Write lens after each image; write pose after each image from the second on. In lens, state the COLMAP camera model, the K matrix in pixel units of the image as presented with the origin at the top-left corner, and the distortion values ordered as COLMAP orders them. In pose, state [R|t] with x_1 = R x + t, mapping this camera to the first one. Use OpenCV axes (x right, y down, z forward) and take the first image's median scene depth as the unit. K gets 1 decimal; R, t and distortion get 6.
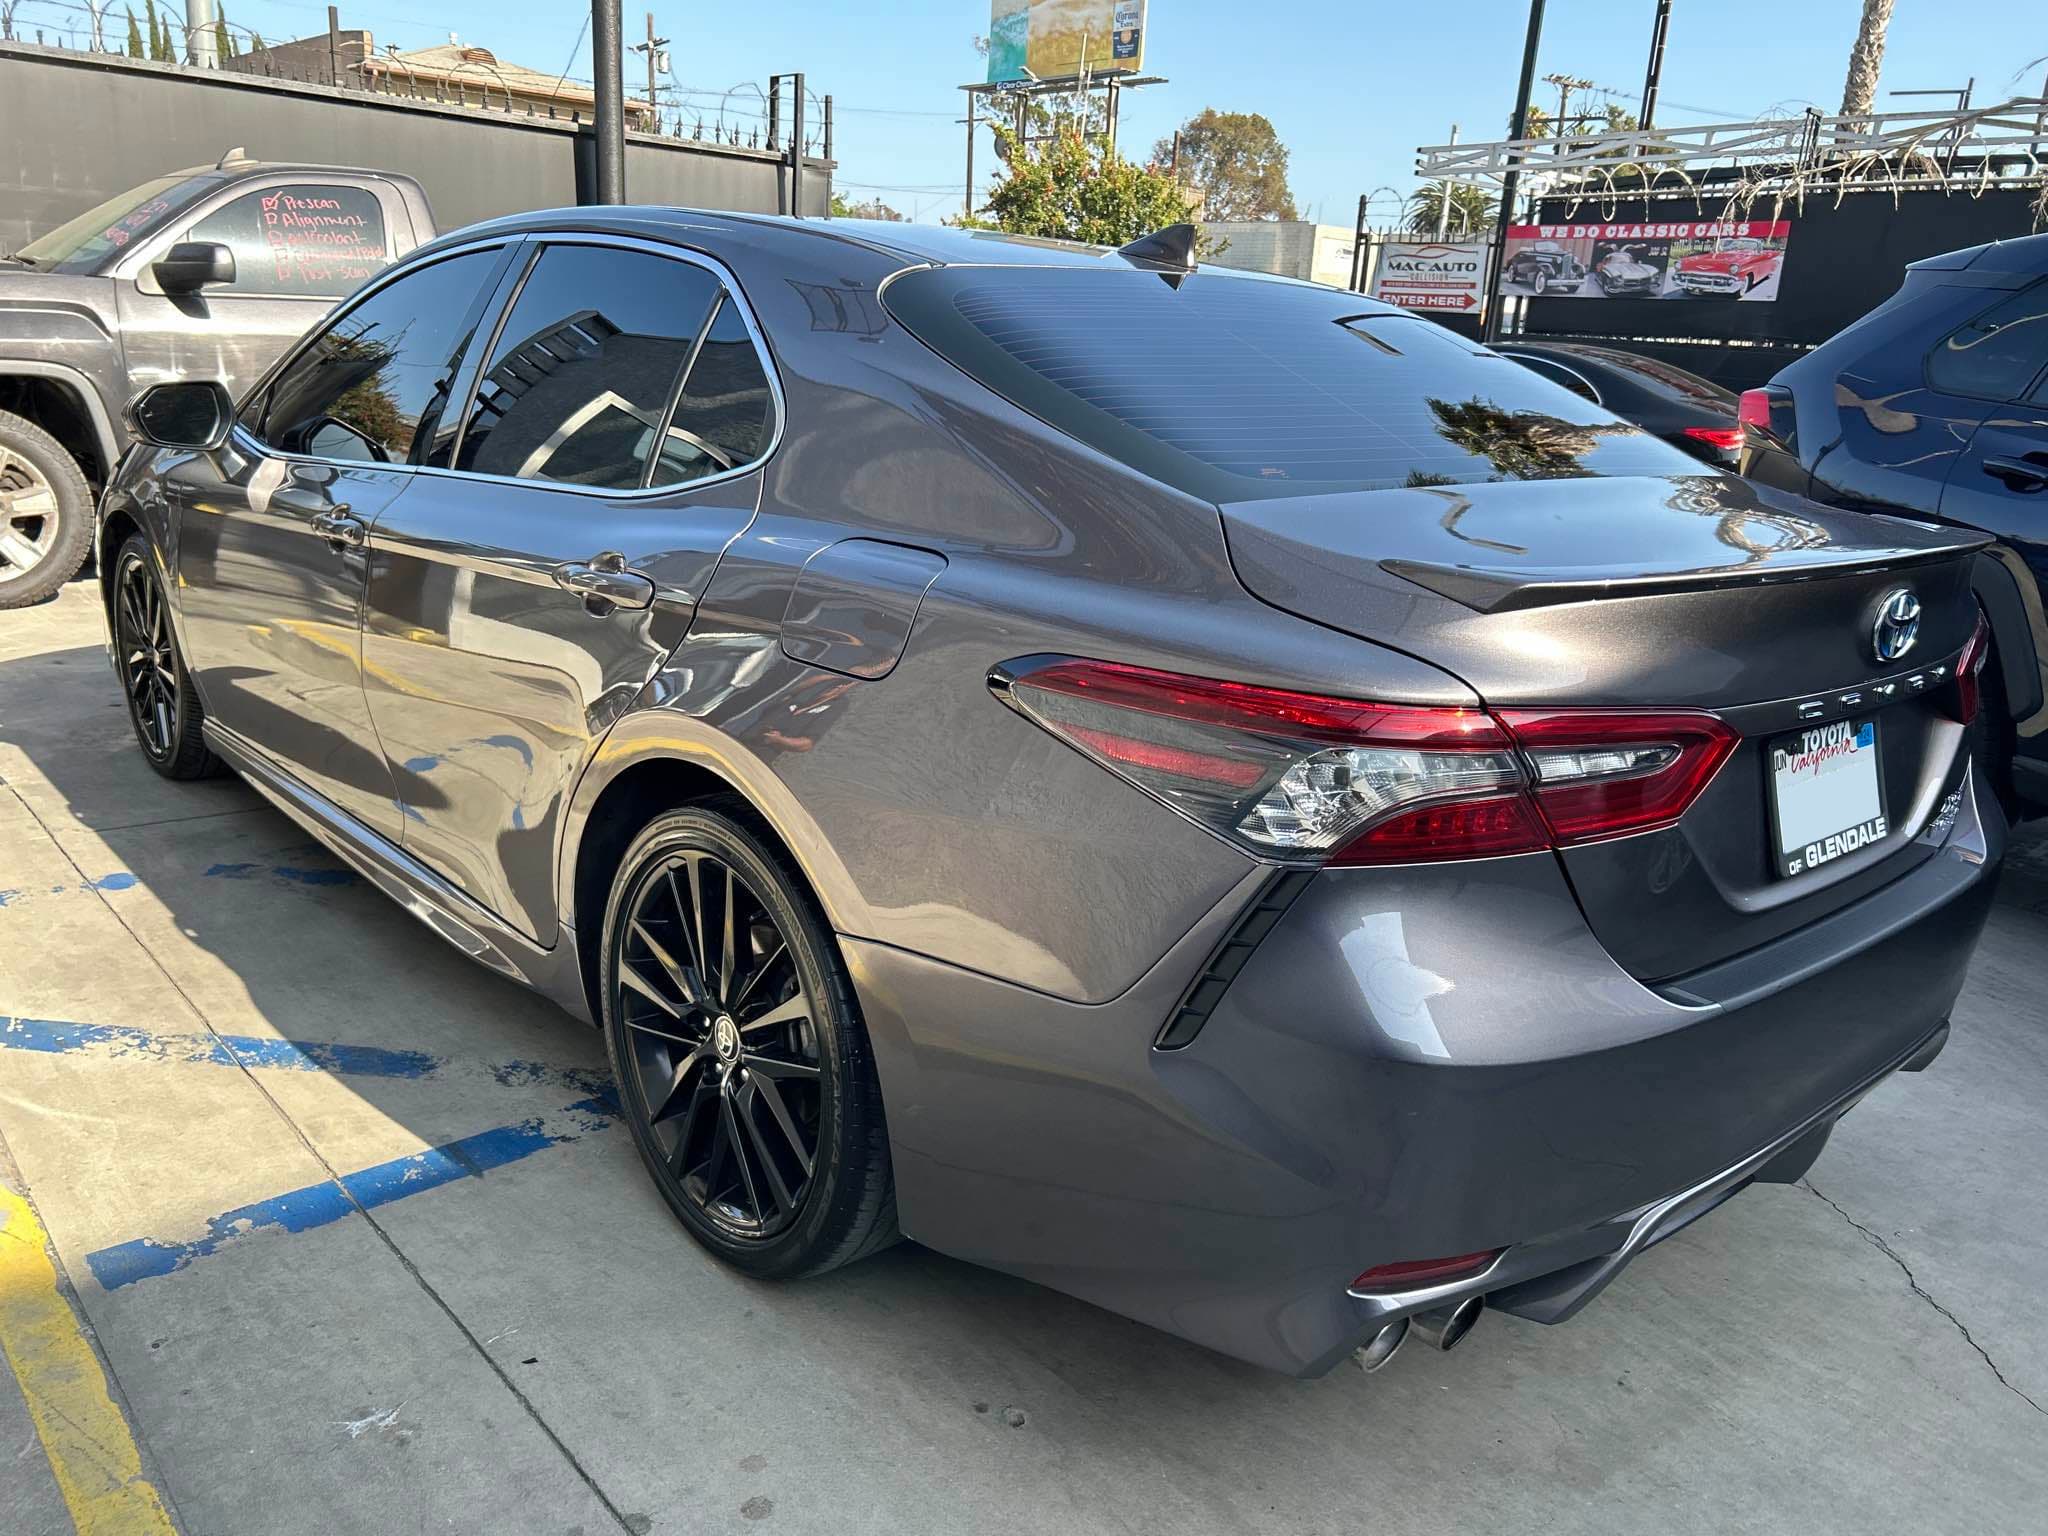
lens RADIAL K [[1664.1, 0, 1024.0], [0, 1664.1, 768.0], [0, 0, 1]] dist [0.062272, -0.001270]
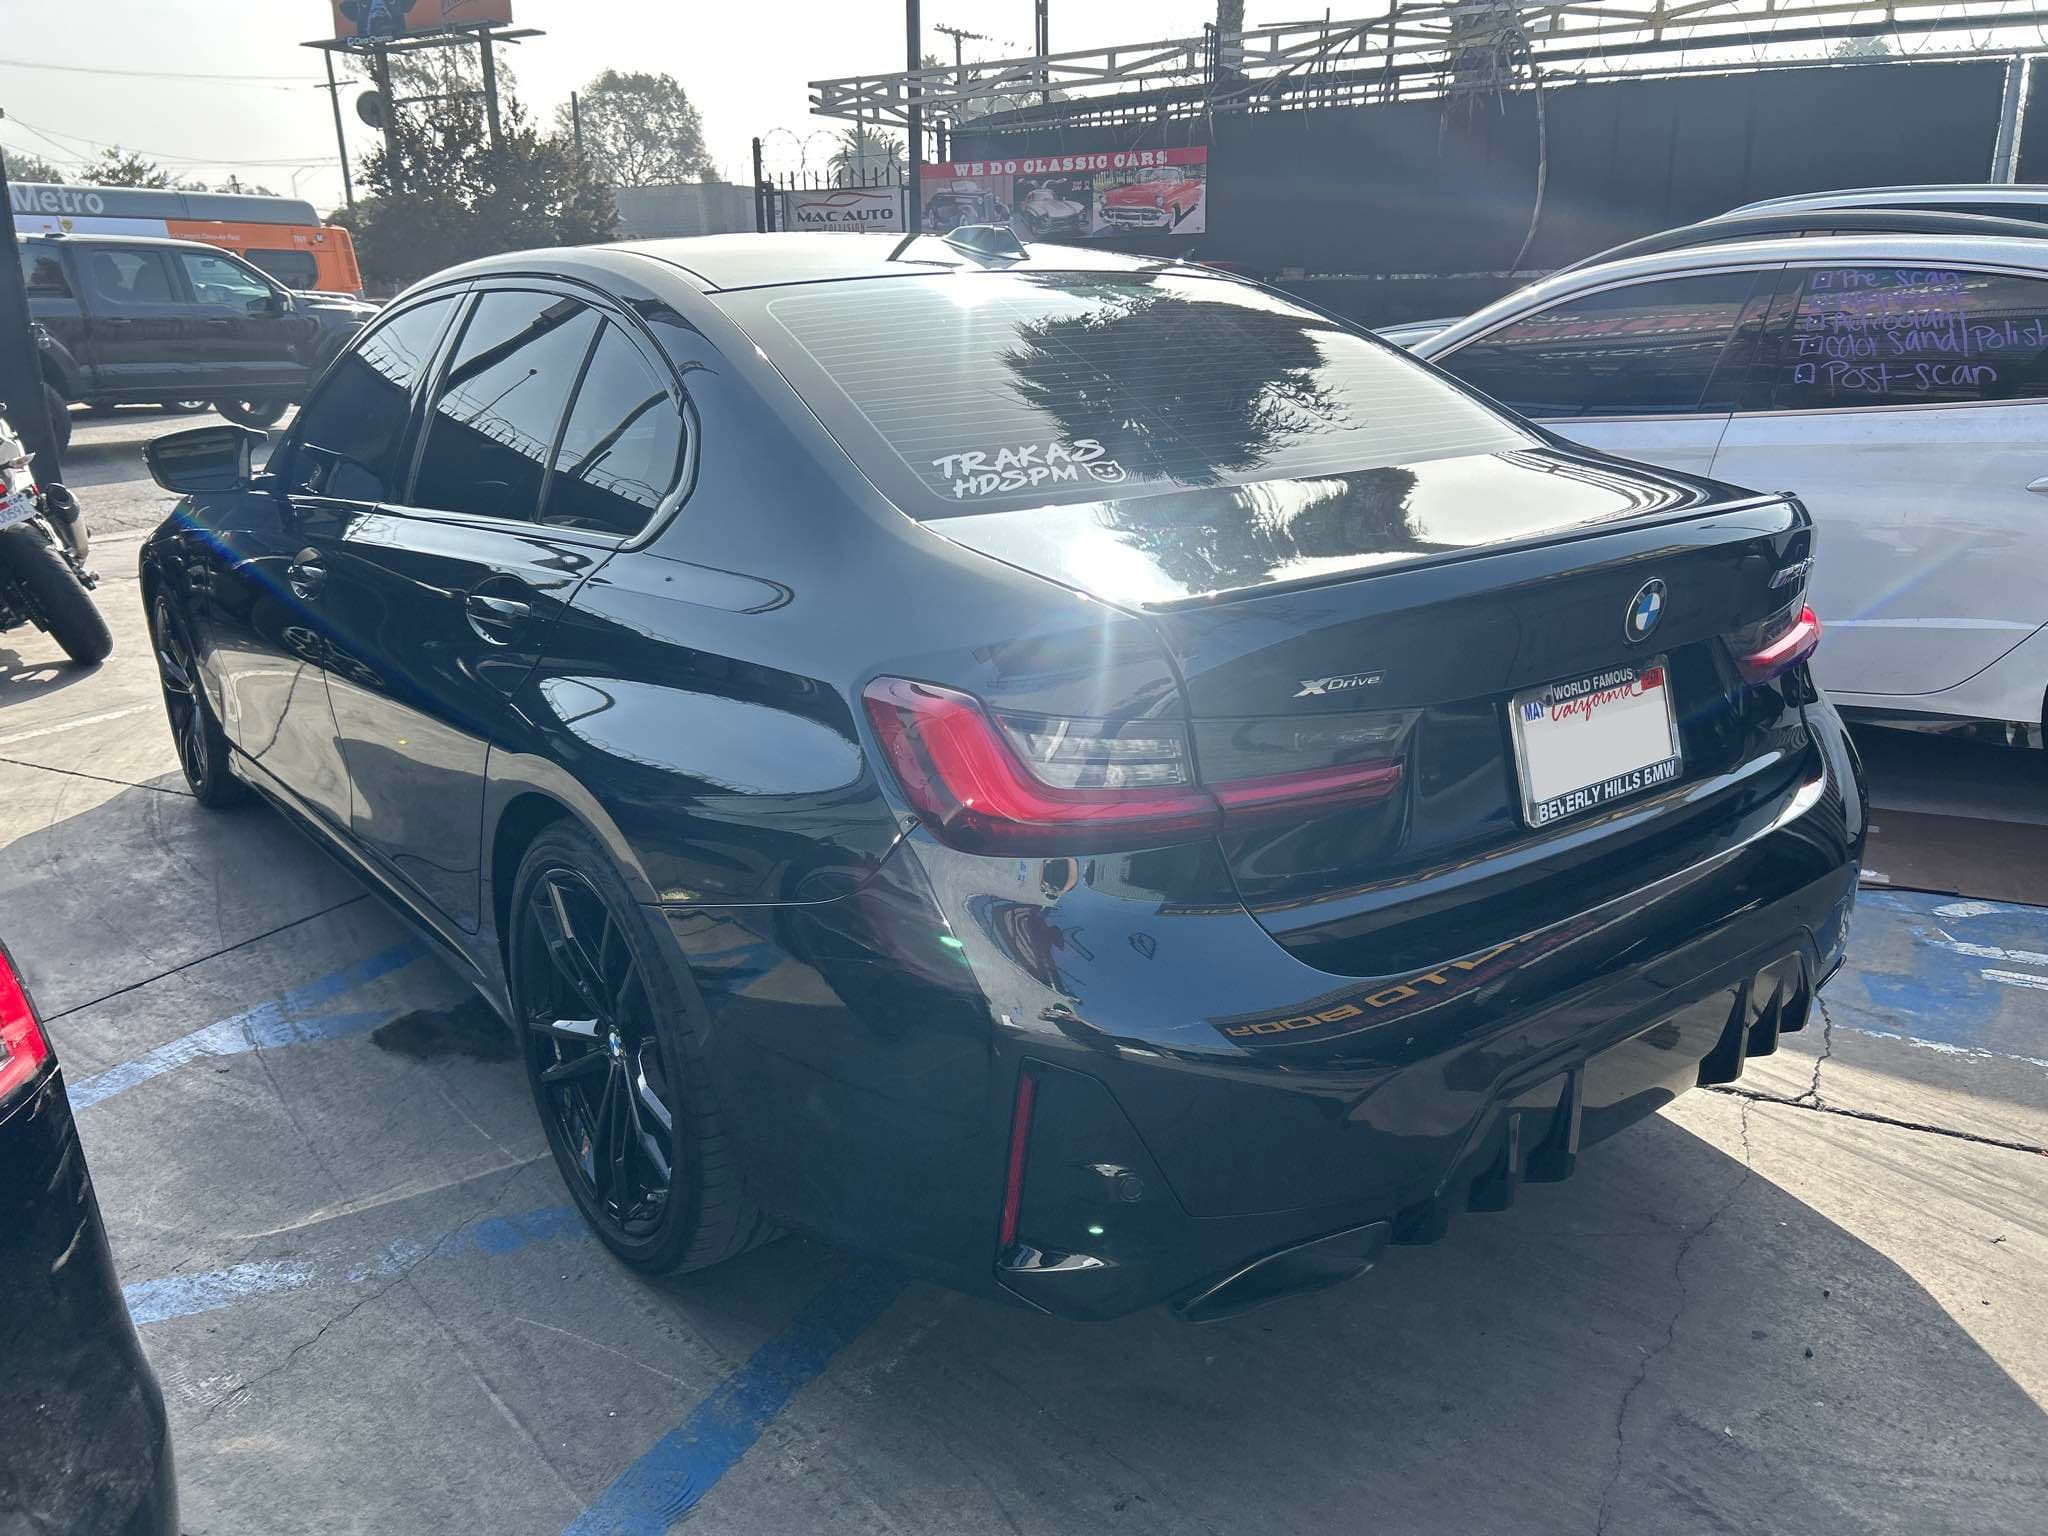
lens RADIAL K [[1664.1, 0, 1024.0], [0, 1664.1, 768.0], [0, 0, 1]] dist [0.062272, -0.001270]
pose [[0.947570, -0.154352, 0.279796, 0.043125], [0.148824, 0.988012, 0.041033, -0.035612], [-0.282775, 0.002759, 0.959182, 0.136200]]
